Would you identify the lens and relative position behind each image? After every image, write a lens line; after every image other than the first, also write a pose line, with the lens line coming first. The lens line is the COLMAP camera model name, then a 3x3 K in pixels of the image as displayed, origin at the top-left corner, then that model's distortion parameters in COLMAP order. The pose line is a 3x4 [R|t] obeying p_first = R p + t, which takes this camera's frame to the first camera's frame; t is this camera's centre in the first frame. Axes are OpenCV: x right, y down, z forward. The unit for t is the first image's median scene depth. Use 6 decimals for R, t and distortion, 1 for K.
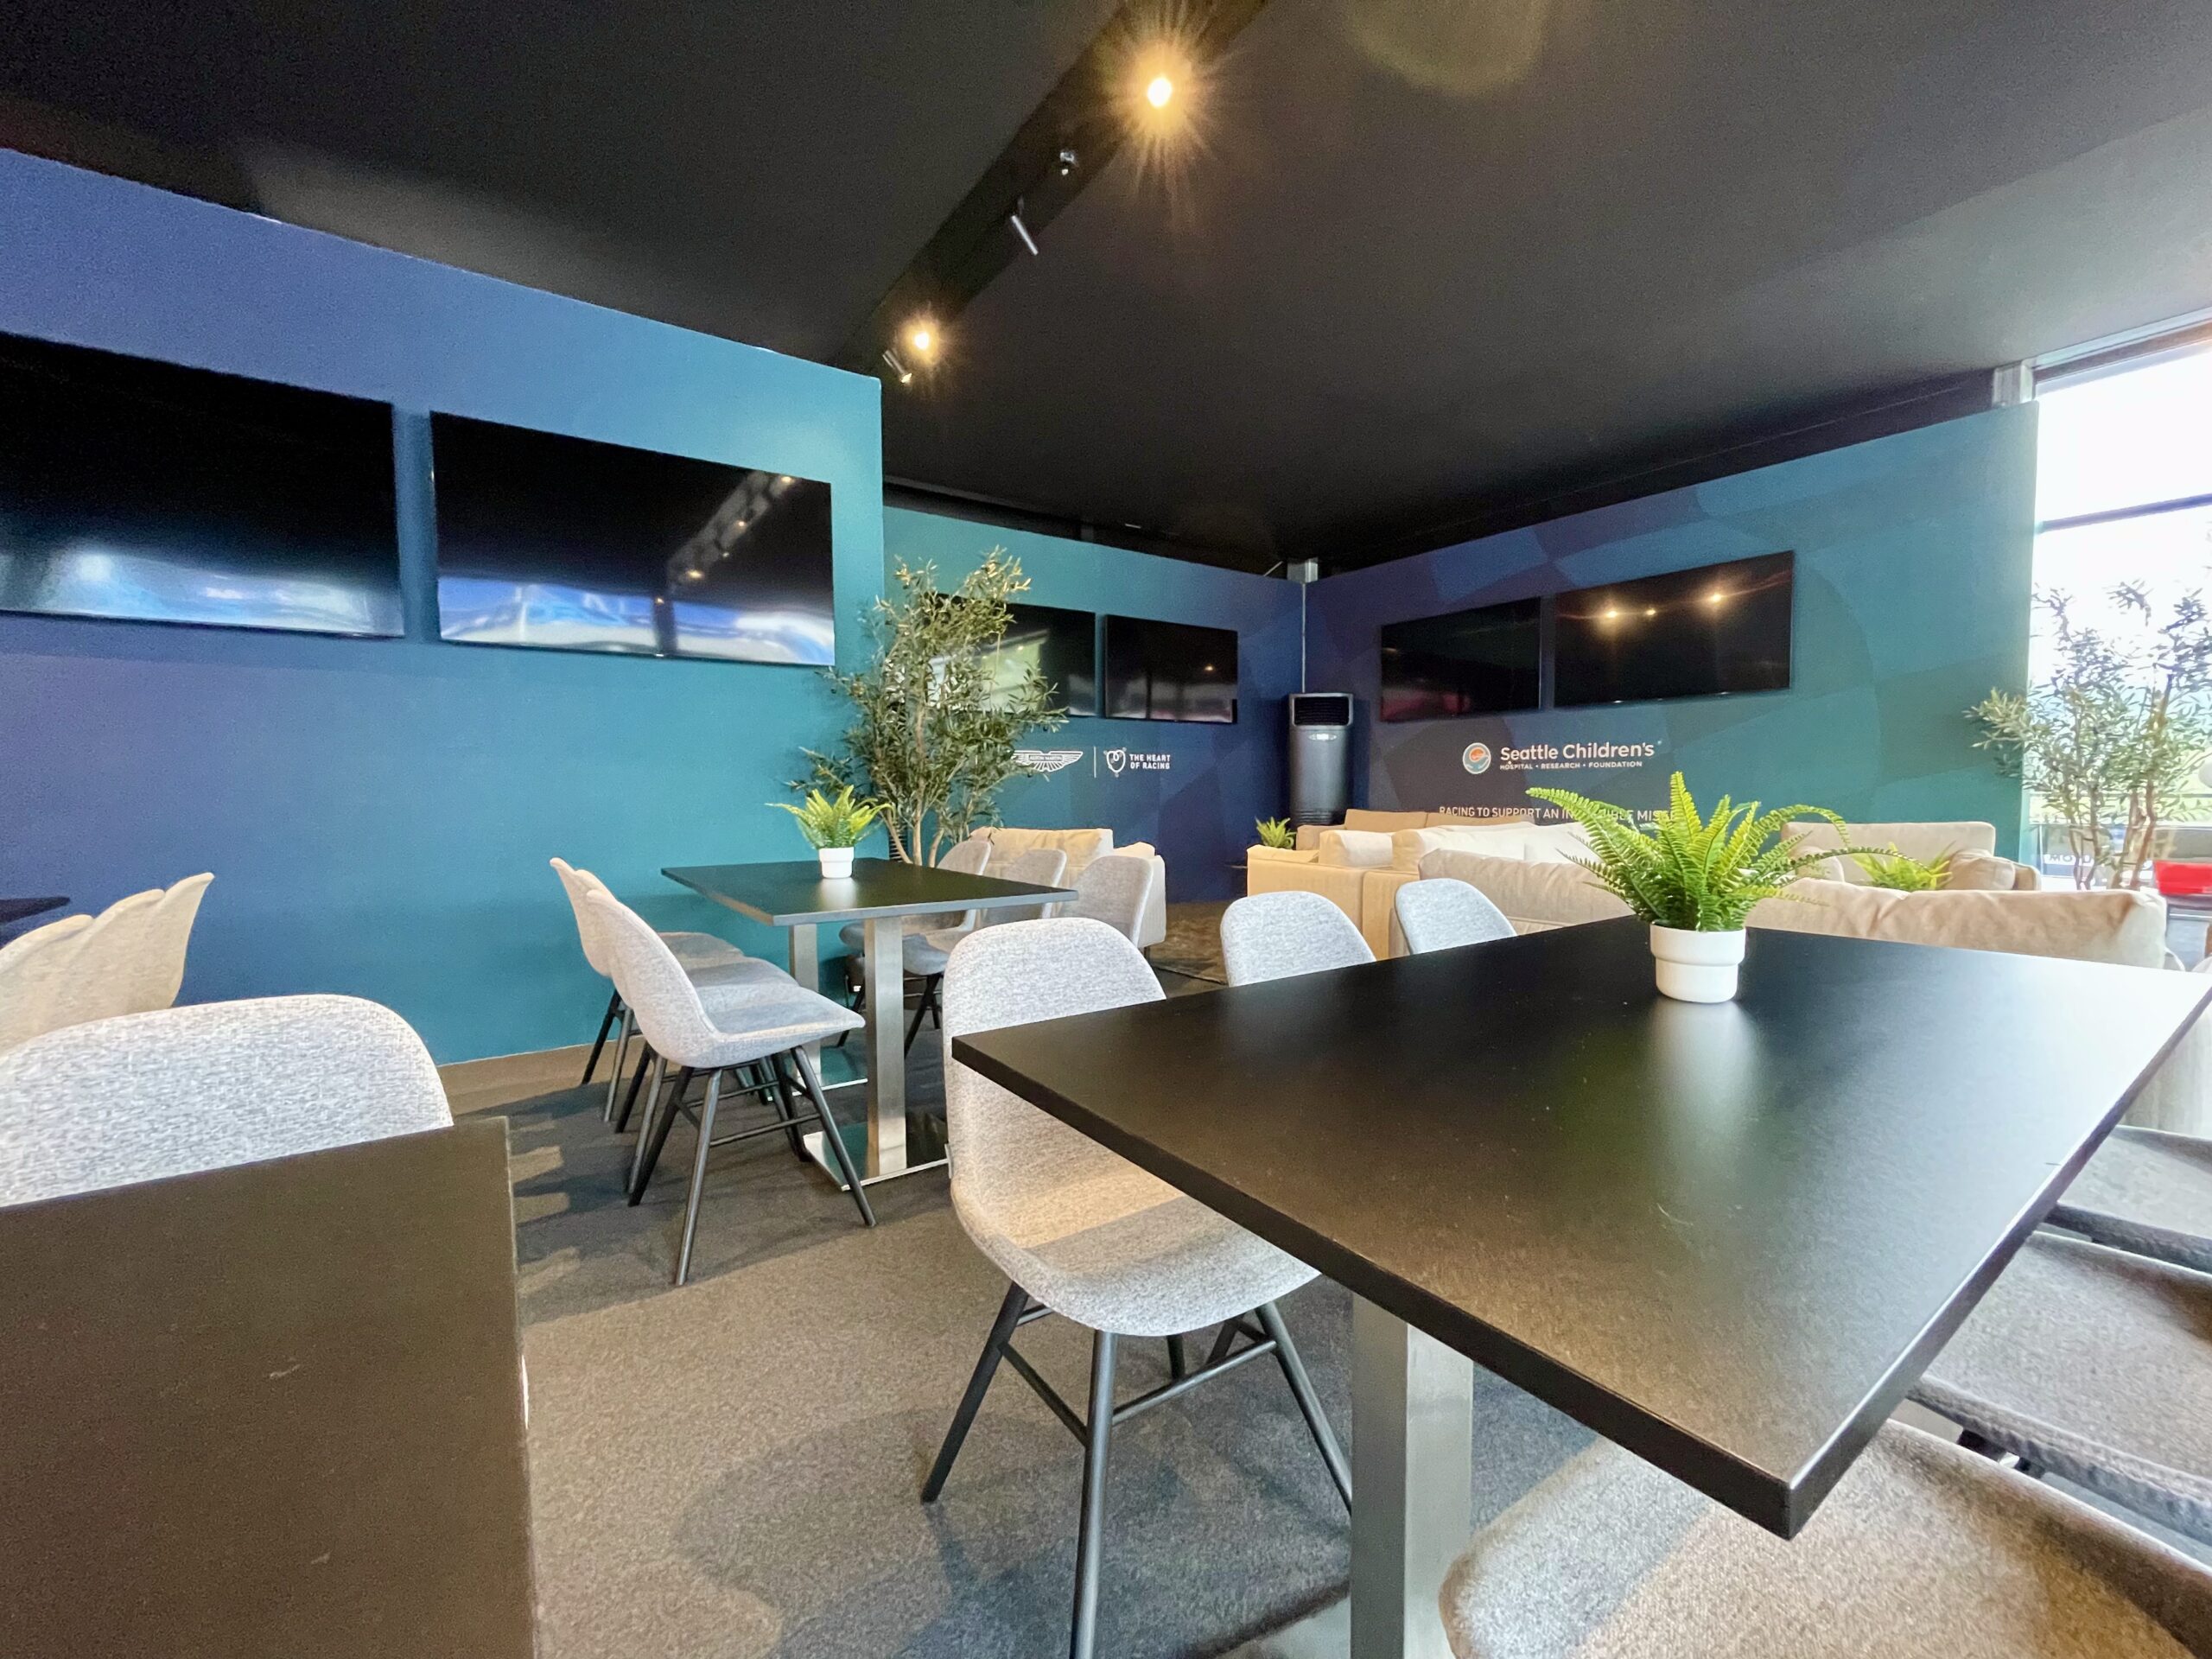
lens RADIAL K [[890.2, 0, 1107.8], [0, 890.2, 821.8], [0, 0, 1]] dist [-0.010722, -0.000591]
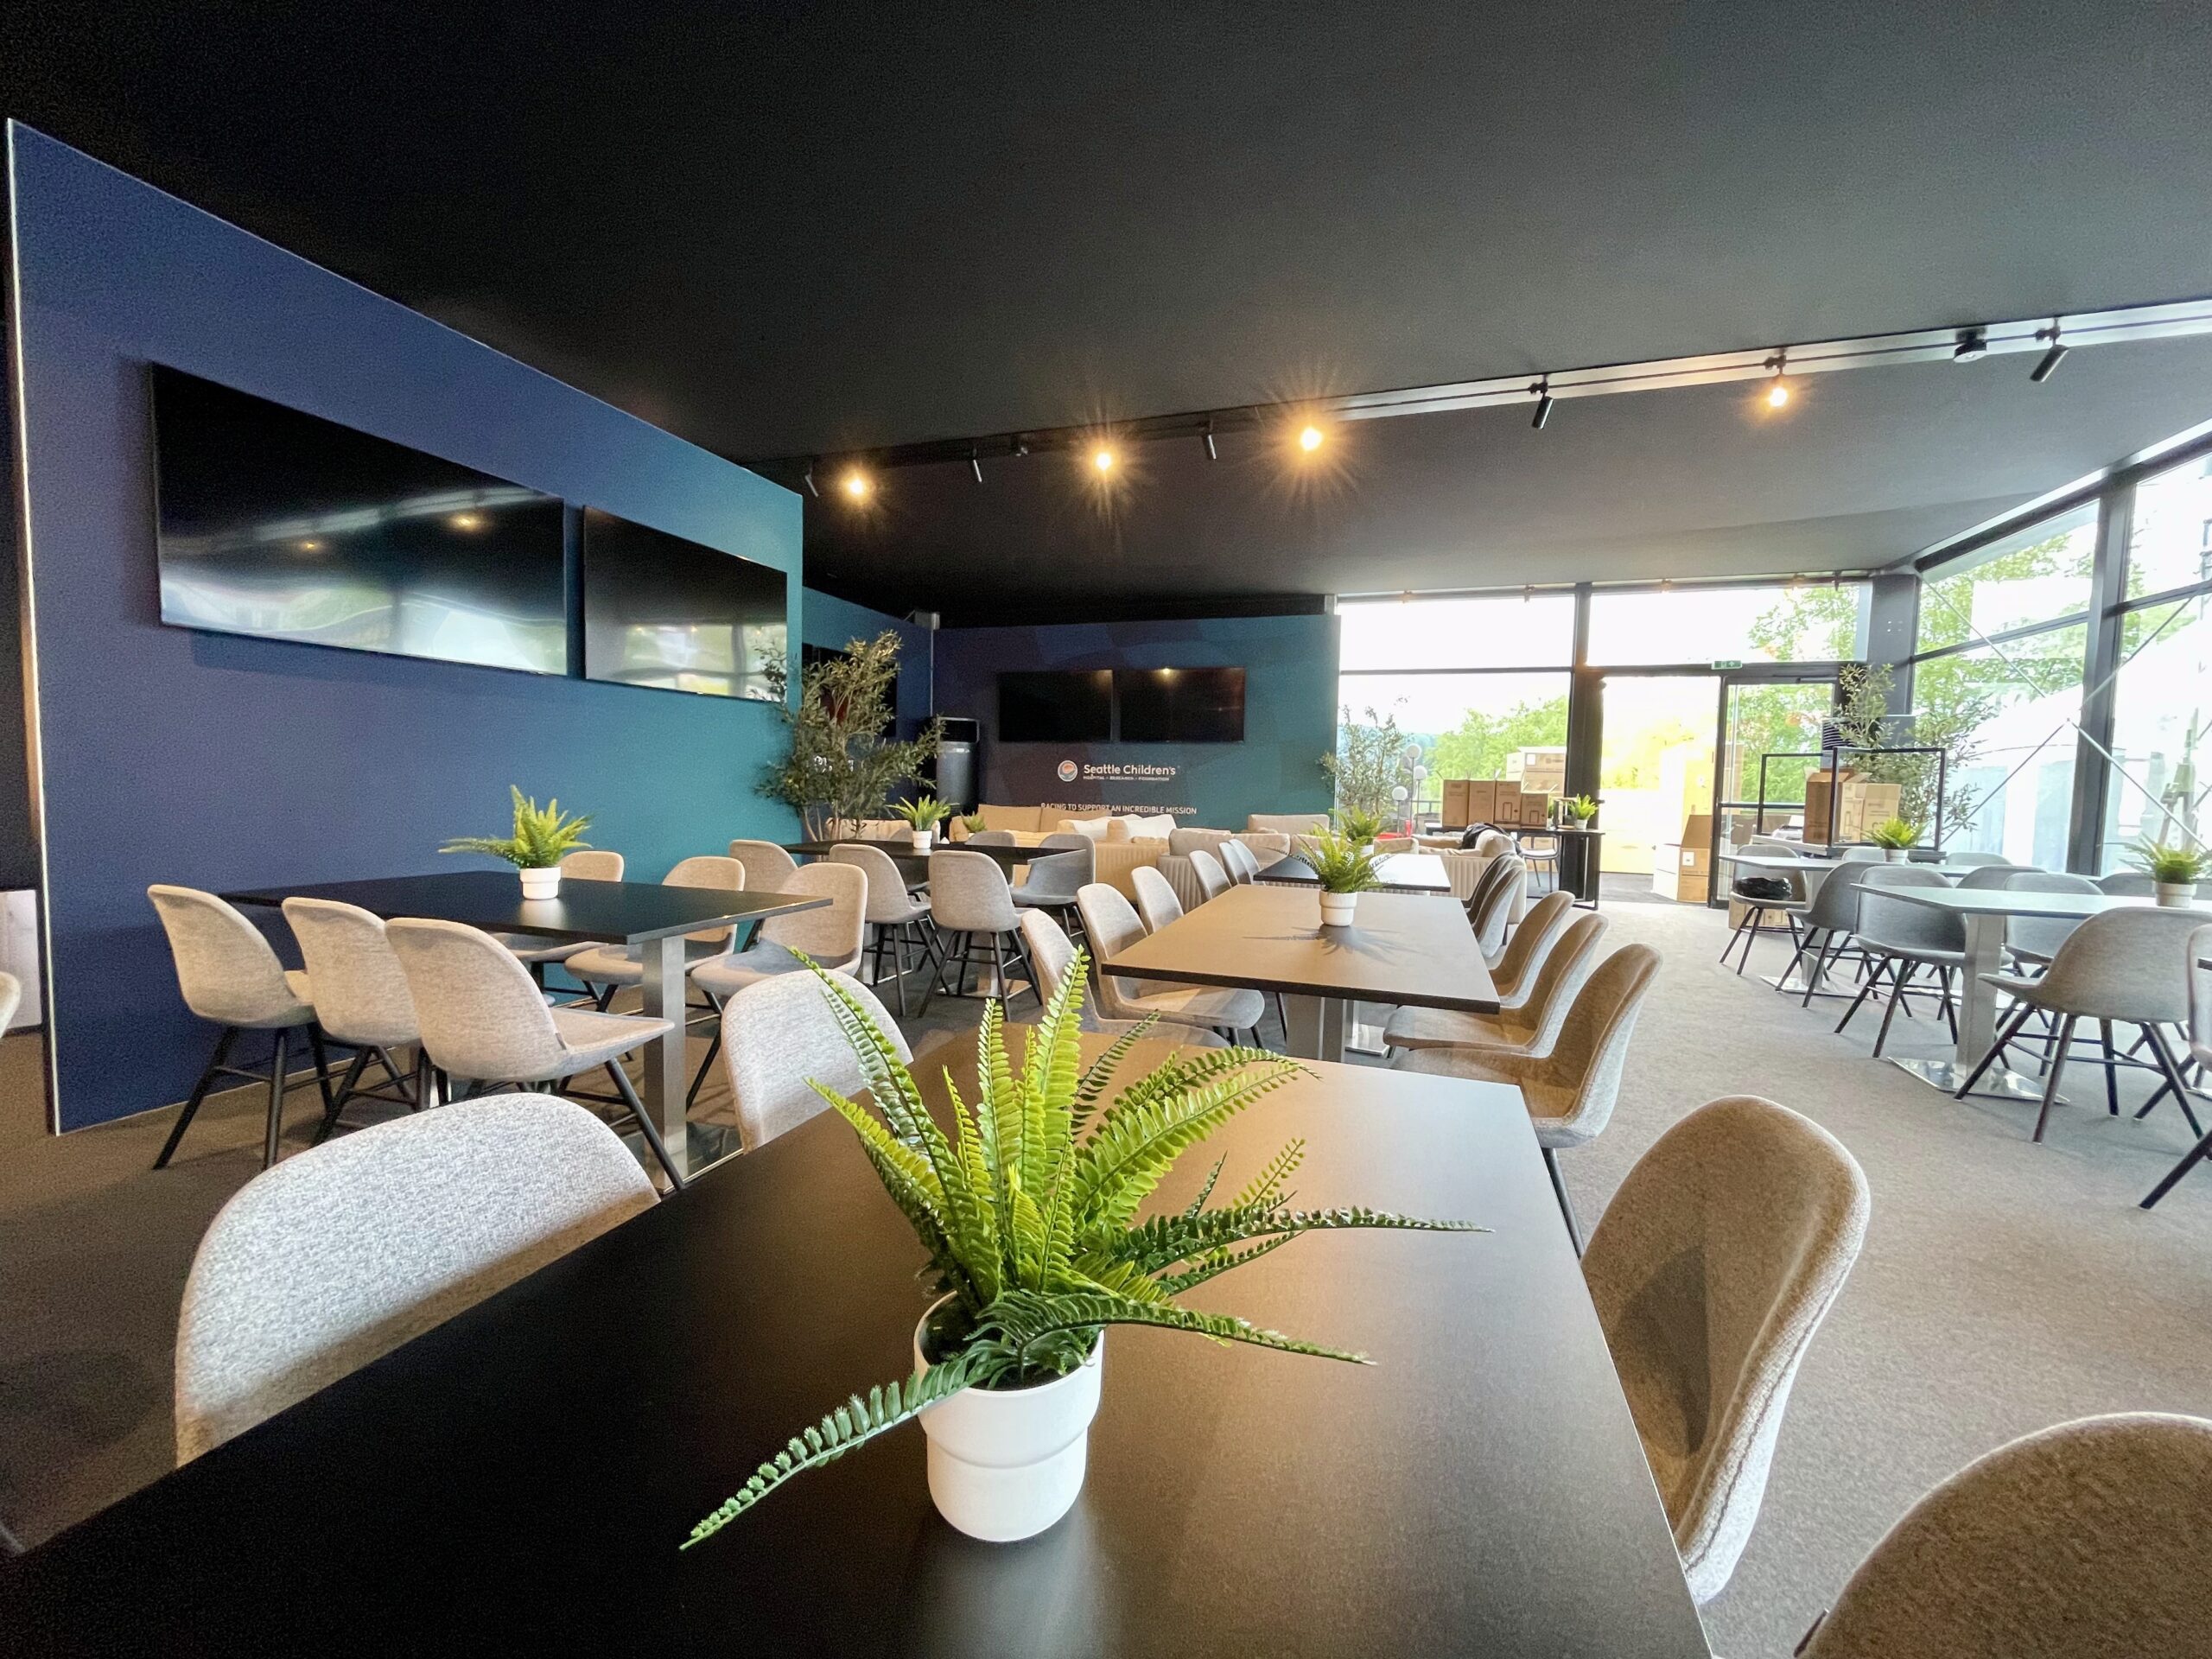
lens RADIAL K [[890.2, 0, 1110.0], [0, 890.2, 834.5], [0, 0, 1]] dist [-0.010722, -0.000591]
pose [[0.803466, -0.013279, 0.595203, -0.451269], [-0.001385, 0.999707, 0.024173, -0.000772], [-0.595349, -0.020246, 0.803212, -0.269718]]
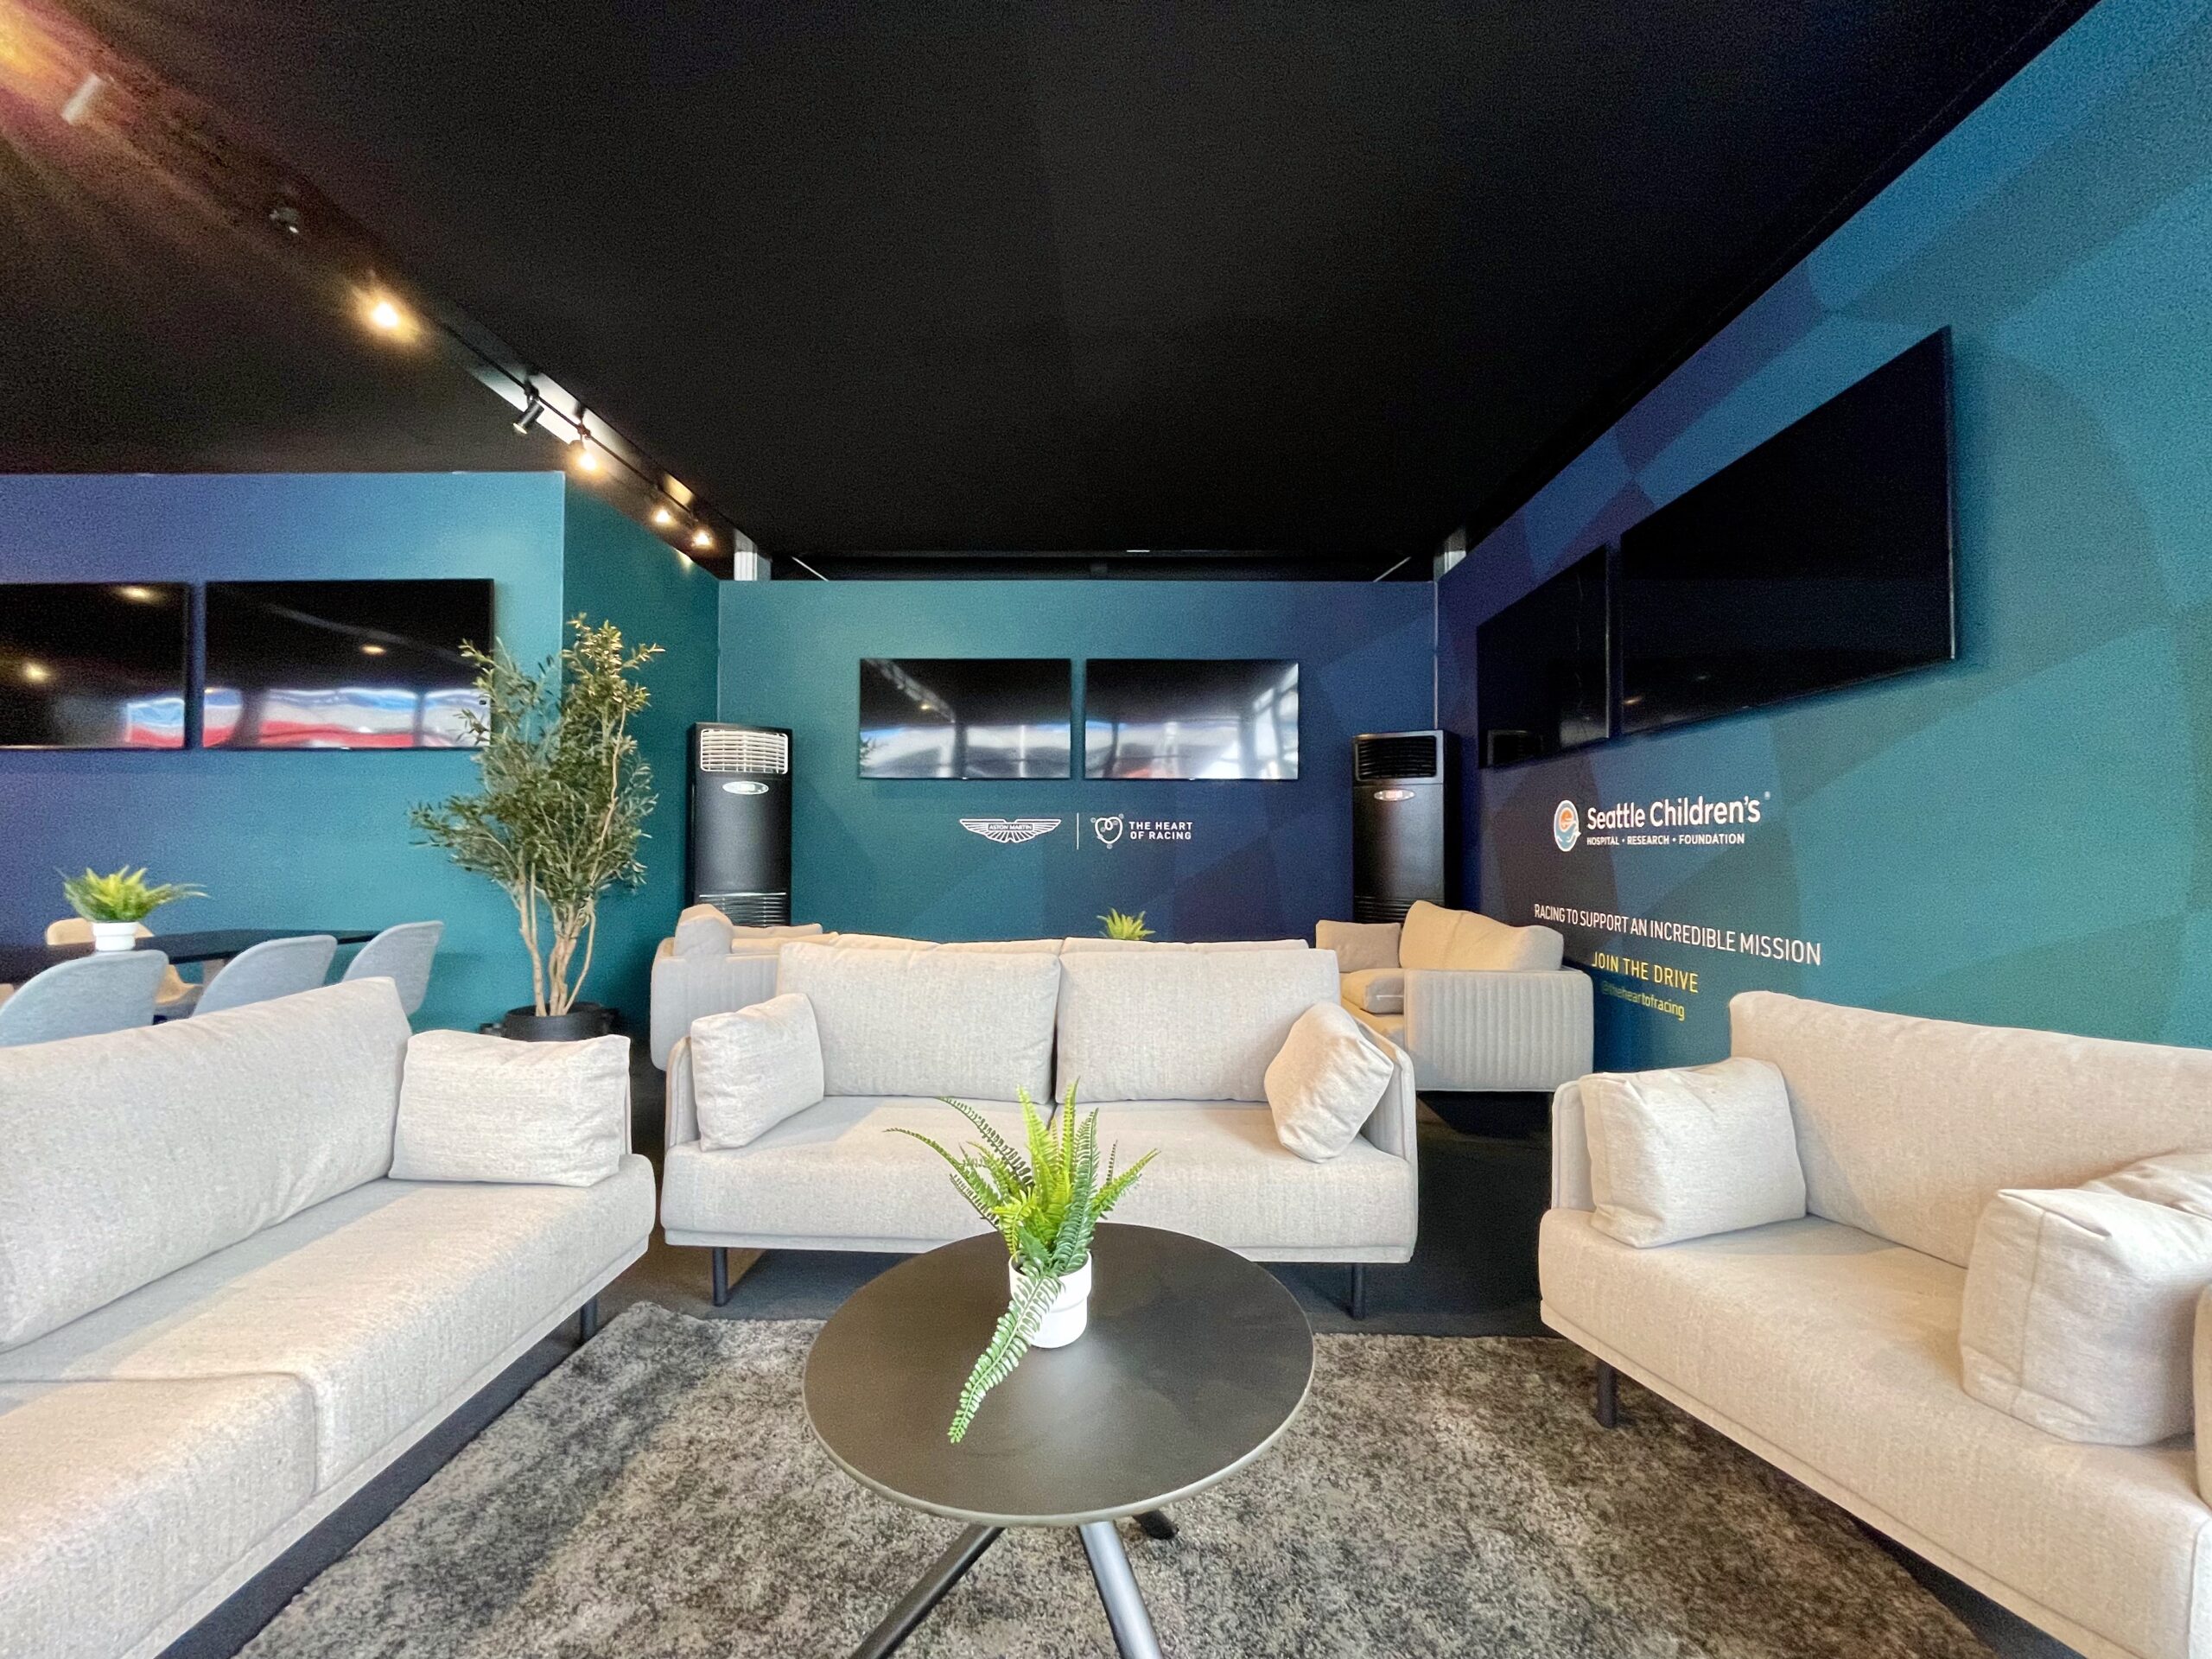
lens RADIAL K [[890.2, 0, 1107.1], [0, 890.2, 829.3], [0, 0, 1]] dist [-0.010722, -0.000591]
pose [[0.807412, -0.000598, -0.589988, 0.550217], [-0.035045, 0.998185, -0.048972, -0.030514], [0.588946, 0.060217, 0.805926, 0.352637]]
